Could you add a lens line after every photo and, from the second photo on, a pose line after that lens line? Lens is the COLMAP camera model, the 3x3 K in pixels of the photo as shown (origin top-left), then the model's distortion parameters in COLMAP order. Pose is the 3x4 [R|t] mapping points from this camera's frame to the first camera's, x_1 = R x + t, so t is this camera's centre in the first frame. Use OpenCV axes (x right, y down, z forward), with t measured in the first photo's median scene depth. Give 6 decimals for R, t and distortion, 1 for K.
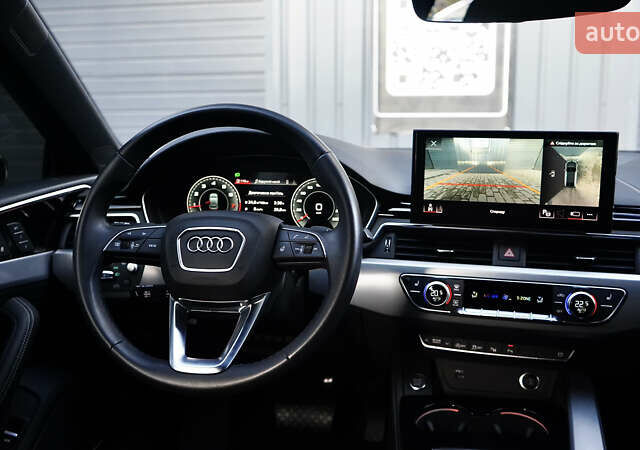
lens RADIAL K [[716.7, 0, 319.7], [0, 716.7, 196.8], [0, 0, 1]] dist [-0.007453, 0.009784]
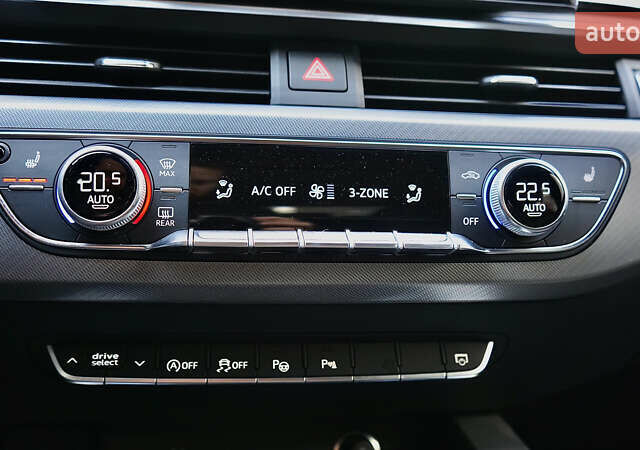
lens RADIAL K [[716.7, 0, 319.7], [0, 716.7, 196.8], [0, 0, 1]] dist [-0.007453, 0.009784]
pose [[0.912211, 0.010360, 0.409589, 0.124504], [0.045032, 0.991089, -0.125362, 0.181607], [-0.407238, 0.132801, 0.903615, 0.694879]]
